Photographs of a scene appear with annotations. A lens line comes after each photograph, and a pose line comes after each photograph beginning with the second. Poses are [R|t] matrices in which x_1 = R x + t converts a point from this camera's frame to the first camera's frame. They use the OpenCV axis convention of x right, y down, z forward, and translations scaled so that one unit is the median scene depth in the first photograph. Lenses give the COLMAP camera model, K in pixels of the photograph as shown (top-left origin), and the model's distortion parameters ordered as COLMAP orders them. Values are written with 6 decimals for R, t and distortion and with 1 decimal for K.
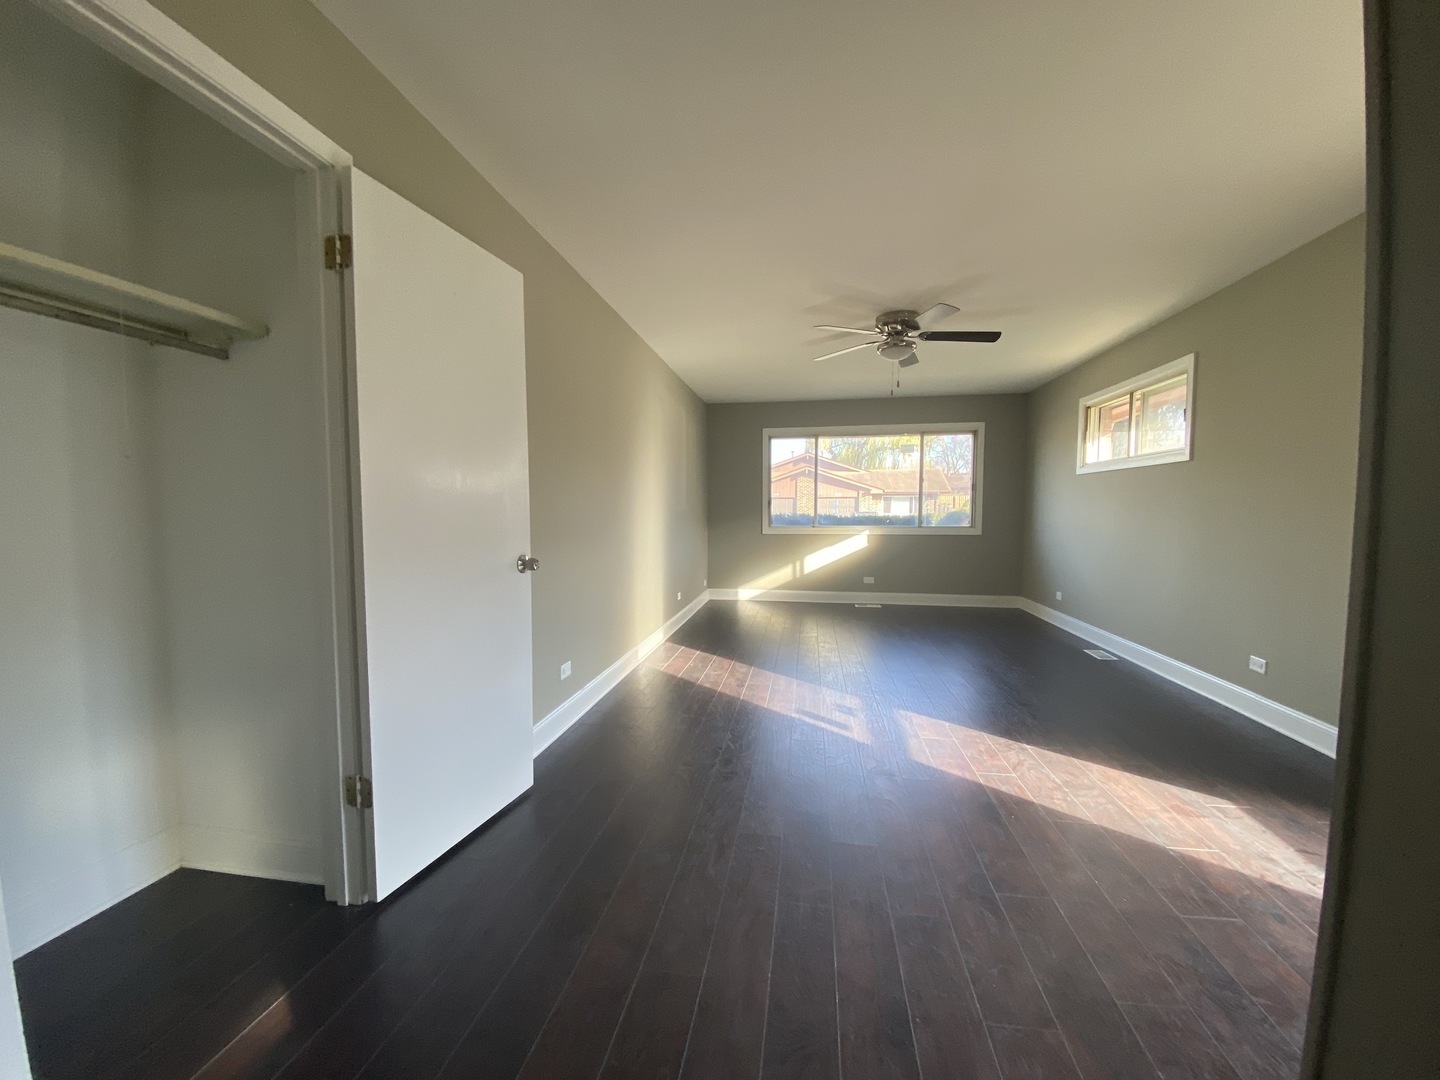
lens RADIAL K [[582.8, 0, 711.1], [0, 582.8, 549.5], [0, 0, 1]] dist [0.011668, -0.015908]
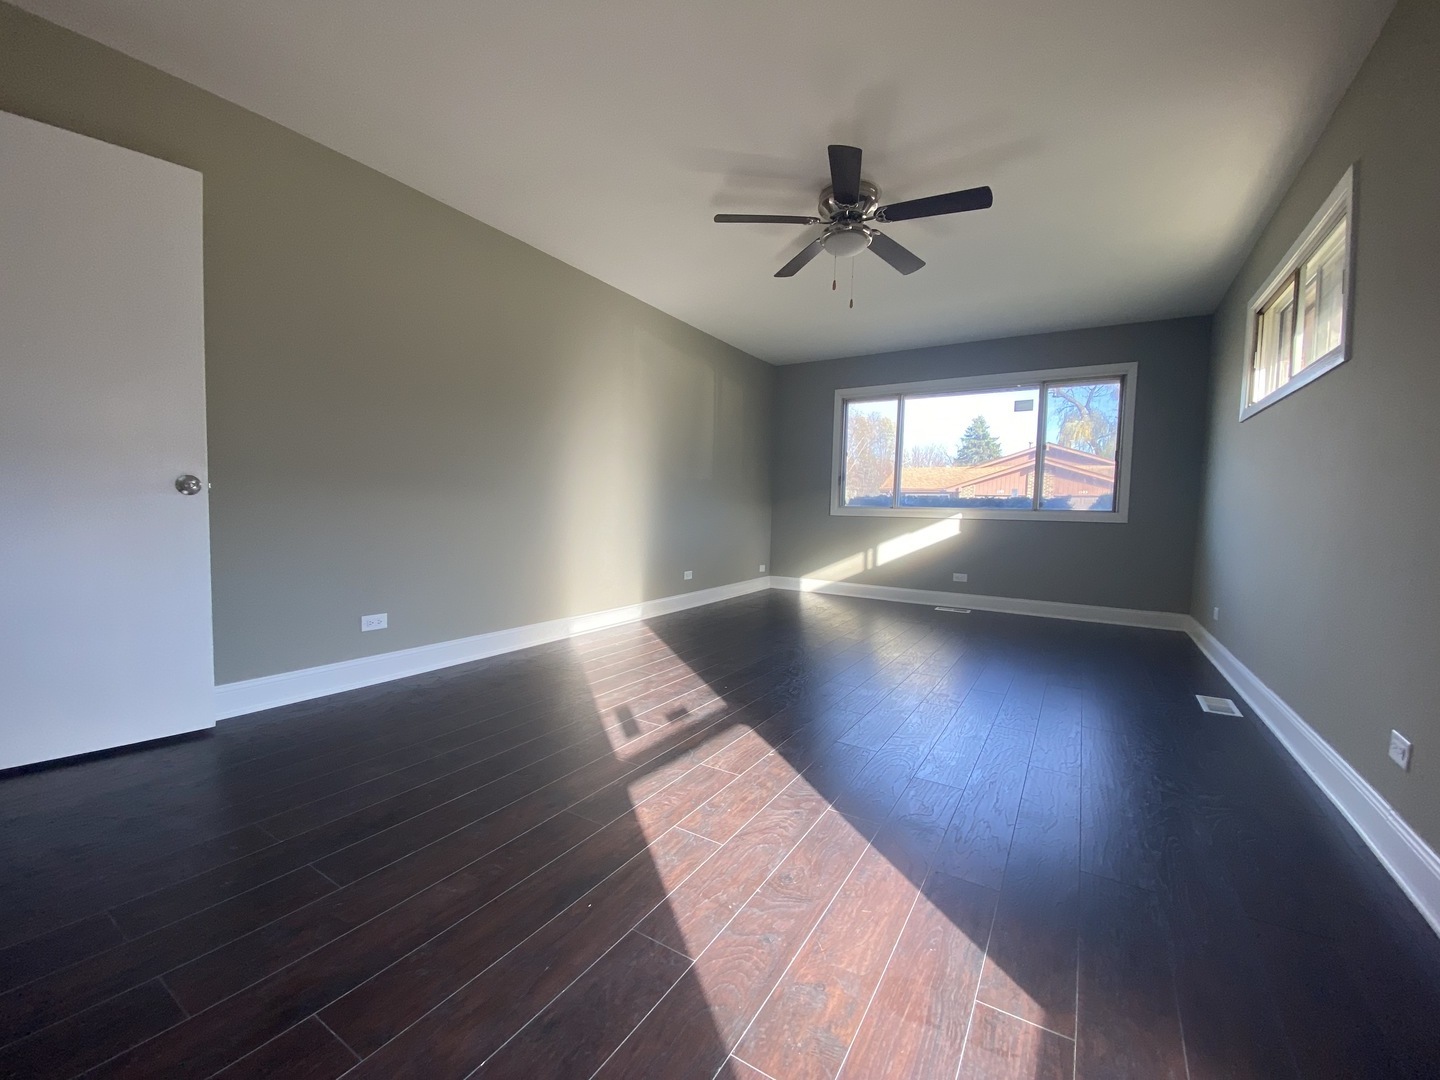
lens RADIAL K [[582.8, 0, 711.1], [0, 582.8, 549.5], [0, 0, 1]] dist [0.011668, -0.015908]
pose [[0.923550, 0.049168, -0.380313, 0.316096], [-0.049667, 0.998730, 0.008508, 0.030550], [0.380248, 0.011032, 0.924819, 0.183473]]
